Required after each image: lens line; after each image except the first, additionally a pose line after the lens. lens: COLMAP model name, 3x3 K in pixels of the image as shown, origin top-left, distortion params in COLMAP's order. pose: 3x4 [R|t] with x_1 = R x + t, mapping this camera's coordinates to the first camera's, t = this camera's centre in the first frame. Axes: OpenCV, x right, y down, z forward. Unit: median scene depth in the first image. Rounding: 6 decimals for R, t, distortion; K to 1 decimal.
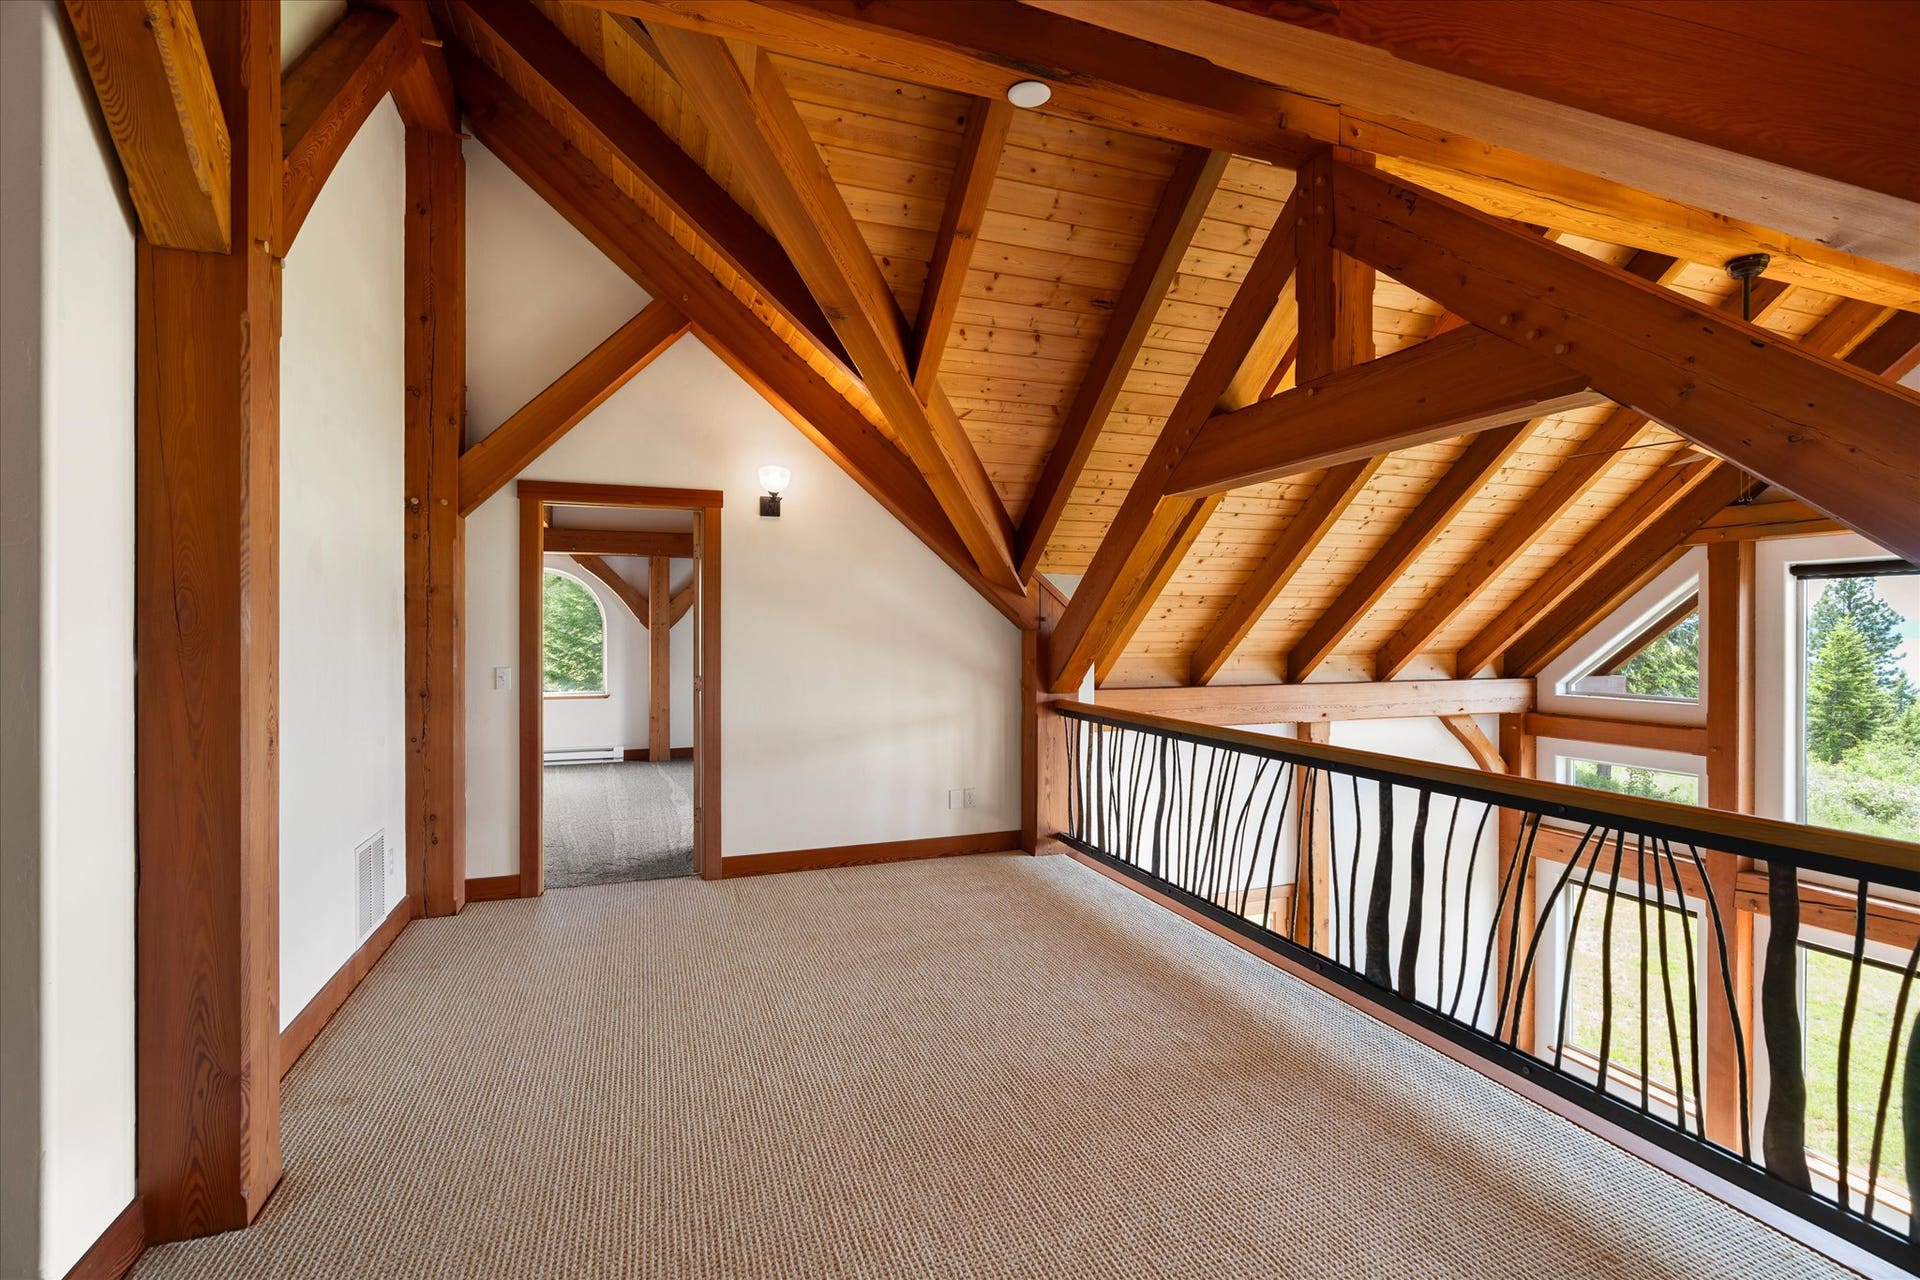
lens RADIAL K [[864.7, 0, 968.4], [0, 864.7, 636.6], [0, 0, 1]] dist [-0.005461, 0.002714]
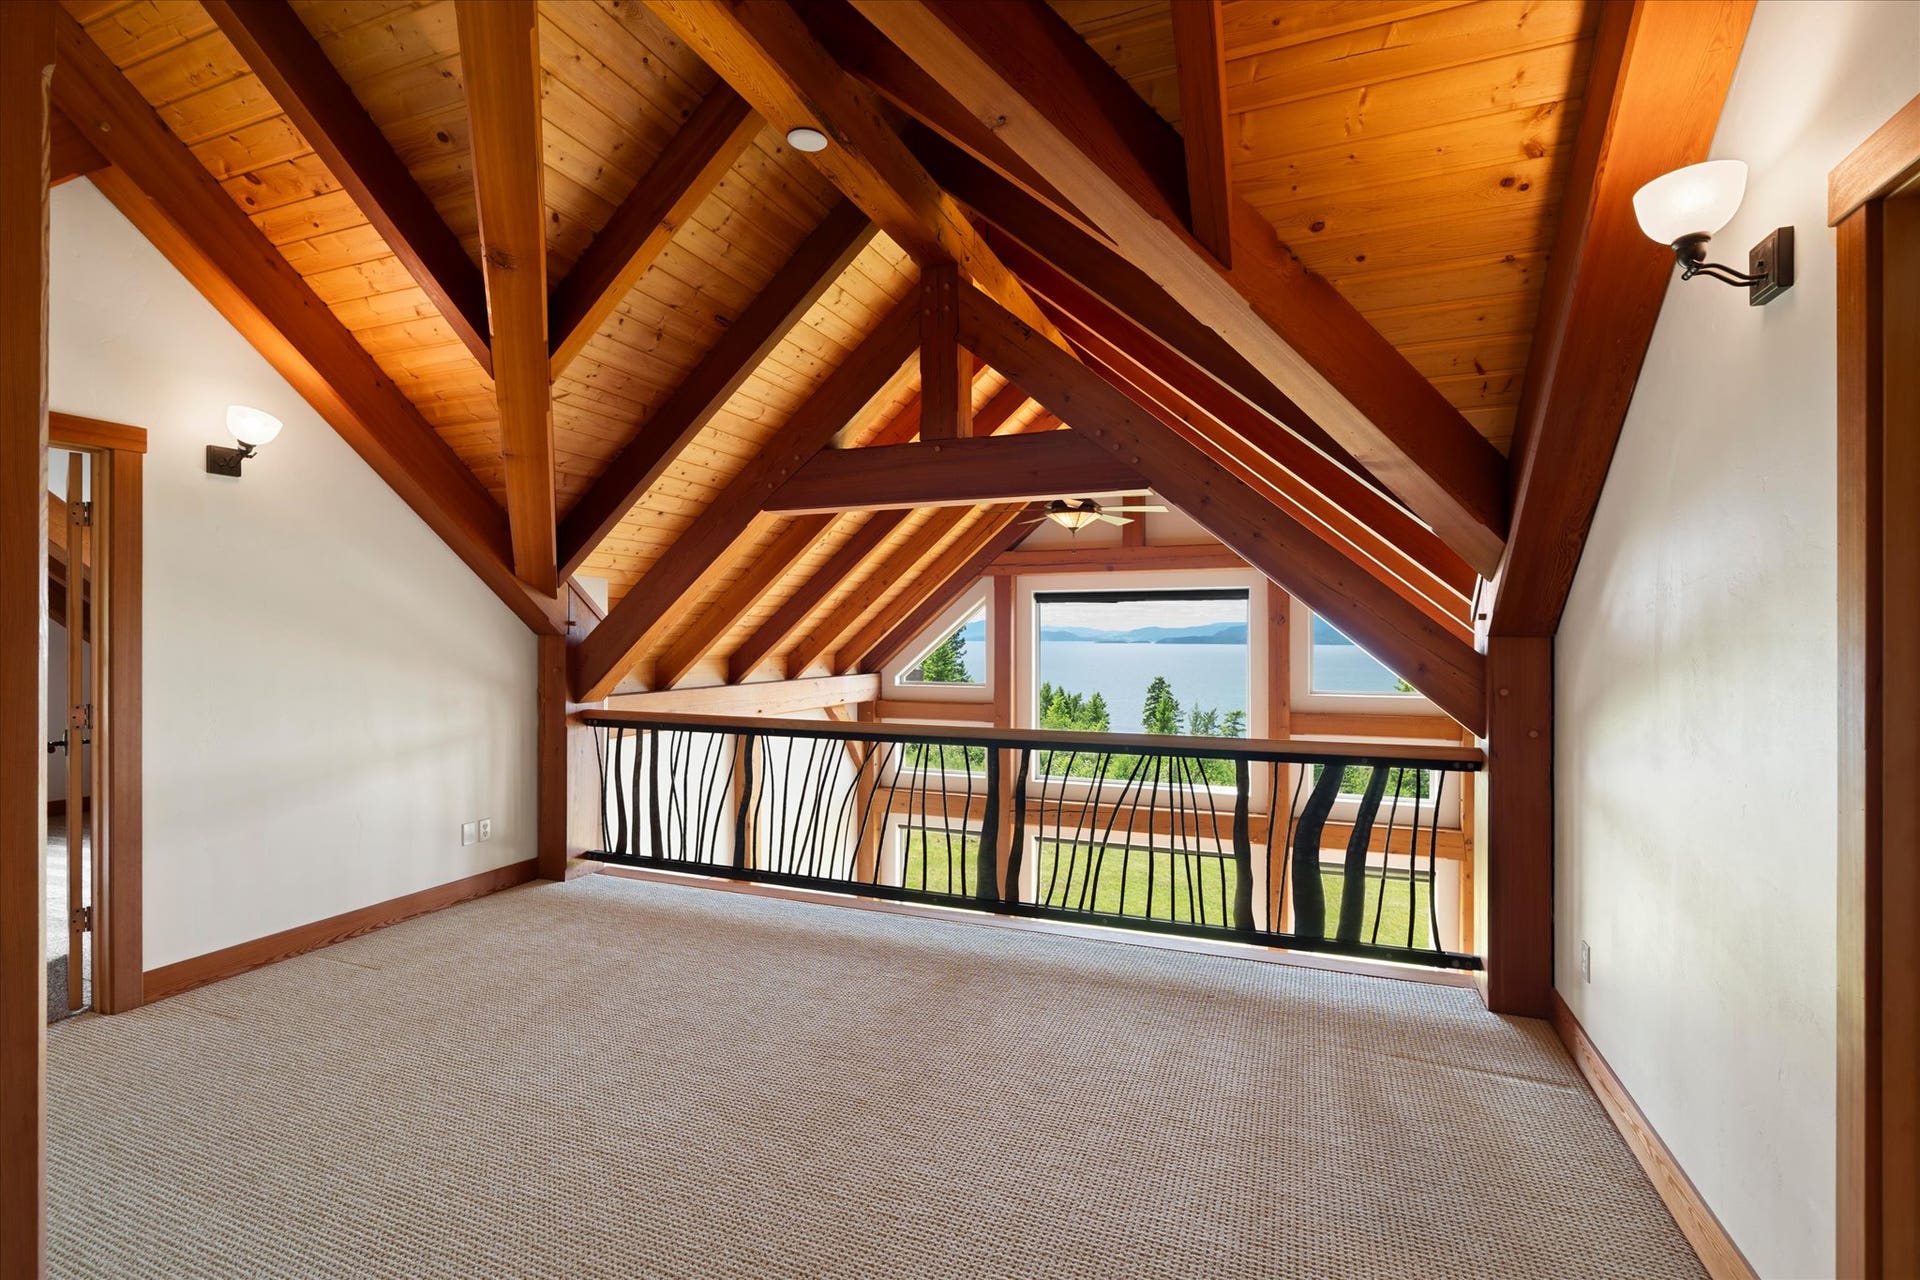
lens RADIAL K [[864.7, 0, 964.4], [0, 864.7, 637.5], [0, 0, 1]] dist [-0.005461, 0.002714]
pose [[0.675480, -0.001351, 0.737377, -0.354134], [0.005357, 0.999981, -0.003075, 0.000040], [-0.737359, 0.006027, 0.675474, 0.075319]]
